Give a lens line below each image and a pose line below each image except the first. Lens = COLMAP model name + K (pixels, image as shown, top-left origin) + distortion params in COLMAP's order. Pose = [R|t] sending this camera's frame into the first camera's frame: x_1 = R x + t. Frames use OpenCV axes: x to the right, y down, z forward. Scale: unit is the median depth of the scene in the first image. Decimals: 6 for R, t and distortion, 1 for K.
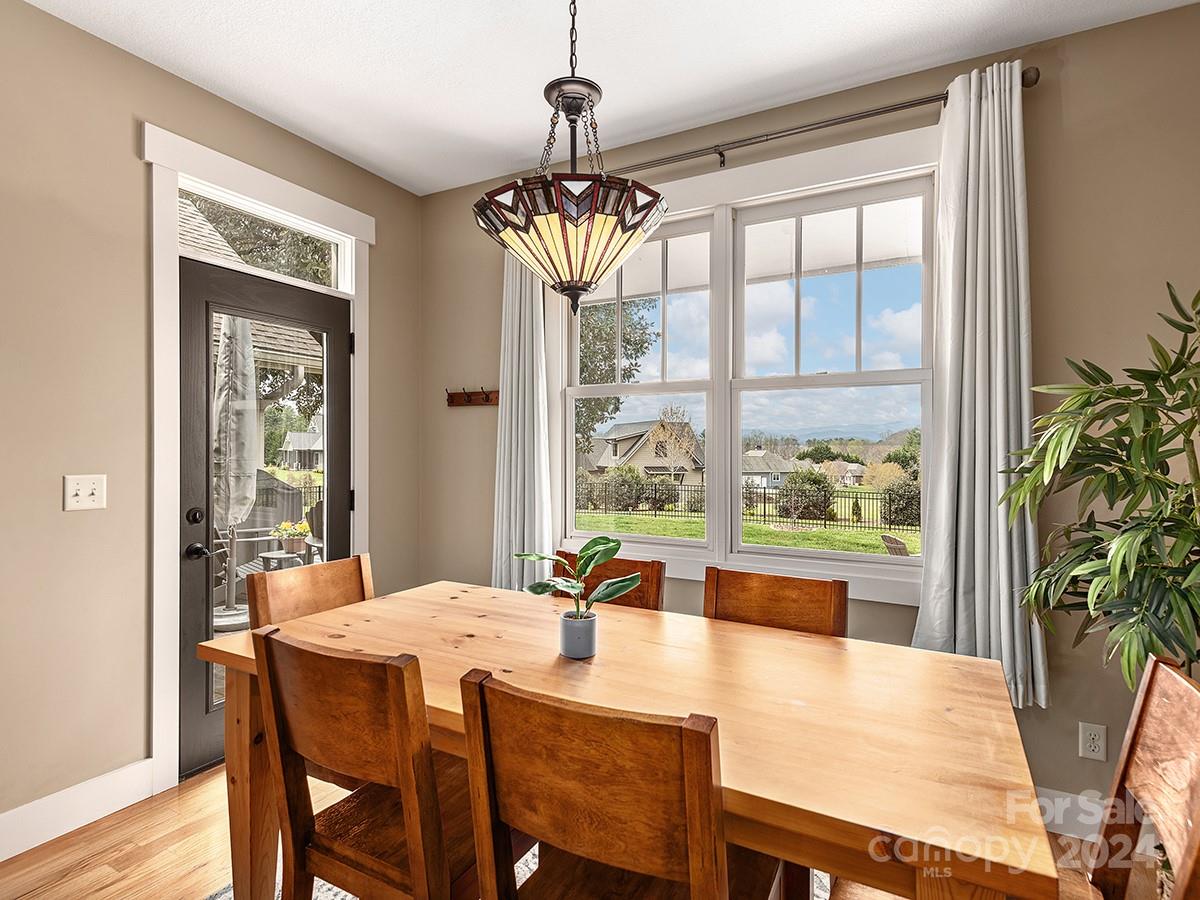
lens RADIAL K [[619.9, 0, 600.6], [0, 619.9, 446.0], [0, 0, 1]] dist [-0.000467, -0.000047]
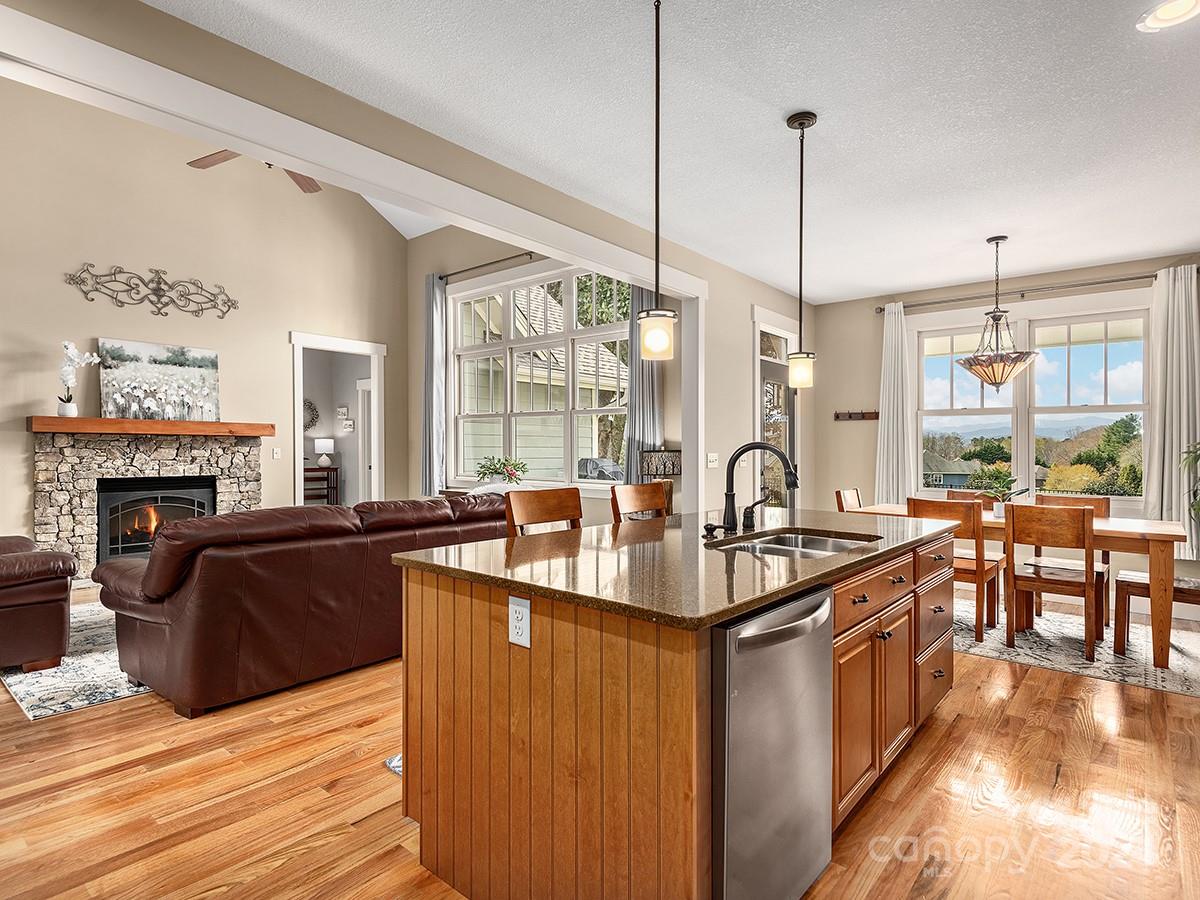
lens RADIAL K [[643.6, 0, 607.6], [0, 643.6, 442.9], [0, 0, 1]] dist [0.003354, -0.000107]
pose [[0.980715, 0.001073, -0.195440, -0.791619], [-0.001482, 0.999997, -0.001949, 0.007962], [0.195437, 0.002201, 0.980714, -1.422442]]
